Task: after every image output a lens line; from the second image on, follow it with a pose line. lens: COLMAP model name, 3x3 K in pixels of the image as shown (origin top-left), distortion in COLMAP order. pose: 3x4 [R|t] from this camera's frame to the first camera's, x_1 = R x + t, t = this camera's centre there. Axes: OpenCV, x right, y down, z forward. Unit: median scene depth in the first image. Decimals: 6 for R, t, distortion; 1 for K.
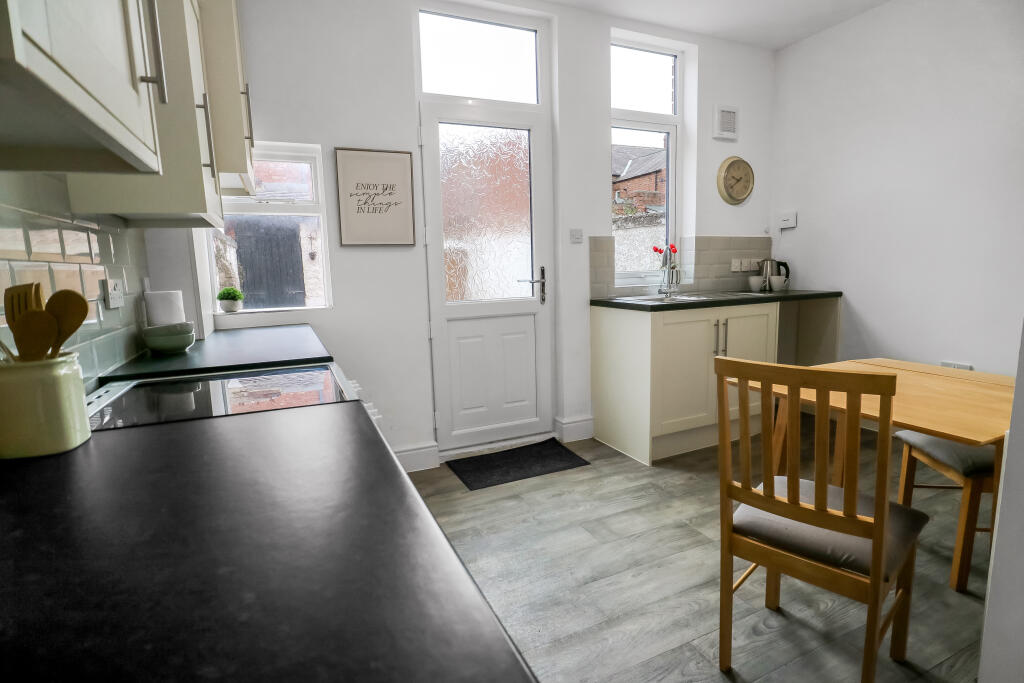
lens RADIAL K [[523.9, 0, 514.0], [0, 523.9, 345.5], [0, 0, 1]] dist [-0.023888, 0.001575]
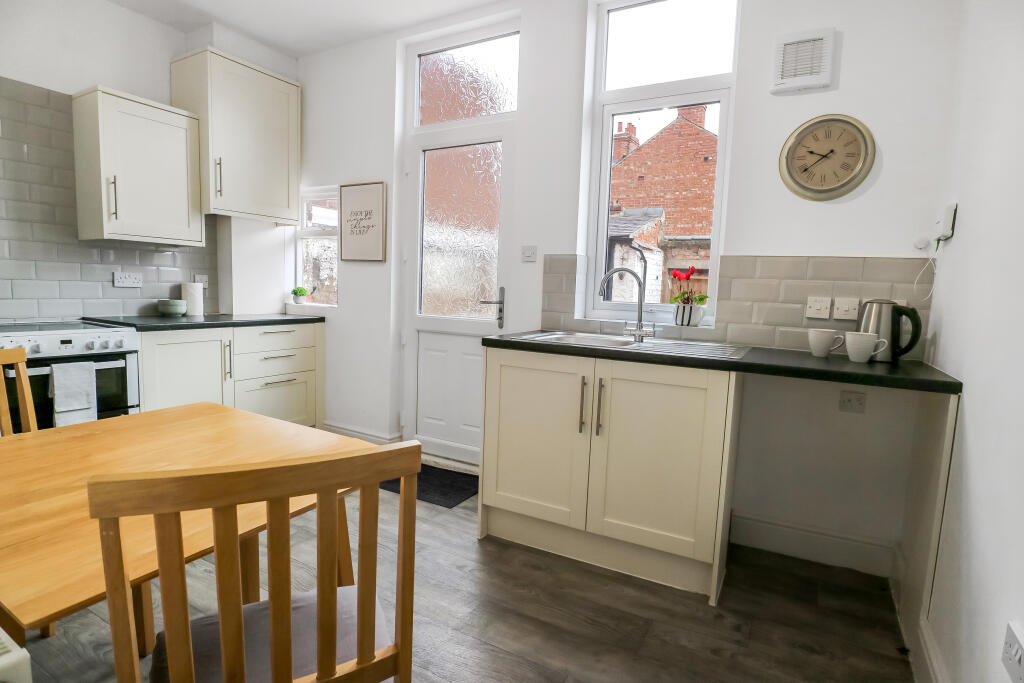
lens RADIAL K [[523.9, 0, 514.0], [0, 523.9, 345.5], [0, 0, 1]] dist [-0.023888, 0.001575]
pose [[0.581670, 0.140196, -0.801252, 0.965083], [-0.174956, 0.983544, 0.045082, -0.113992], [0.794387, 0.113961, 0.596626, 0.578098]]
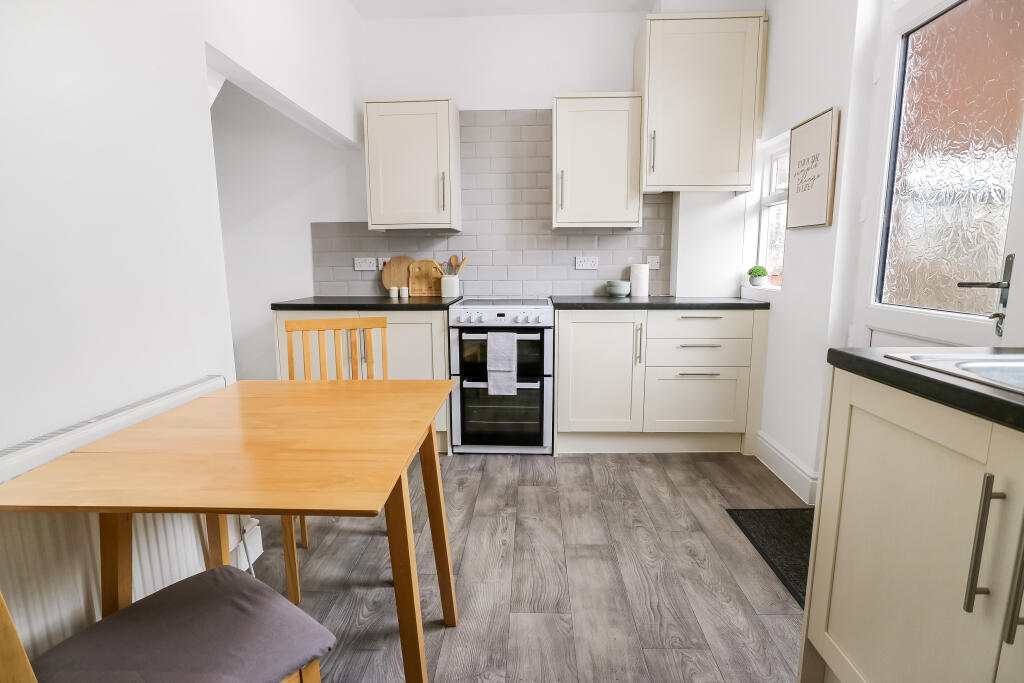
lens RADIAL K [[523.9, 0, 514.0], [0, 523.9, 345.5], [0, 0, 1]] dist [-0.023888, 0.001575]
pose [[-0.452758, 0.175757, -0.874139, 0.783451], [-0.113721, 0.960990, 0.252121, -0.164632], [0.884352, 0.213558, -0.415109, 0.976796]]
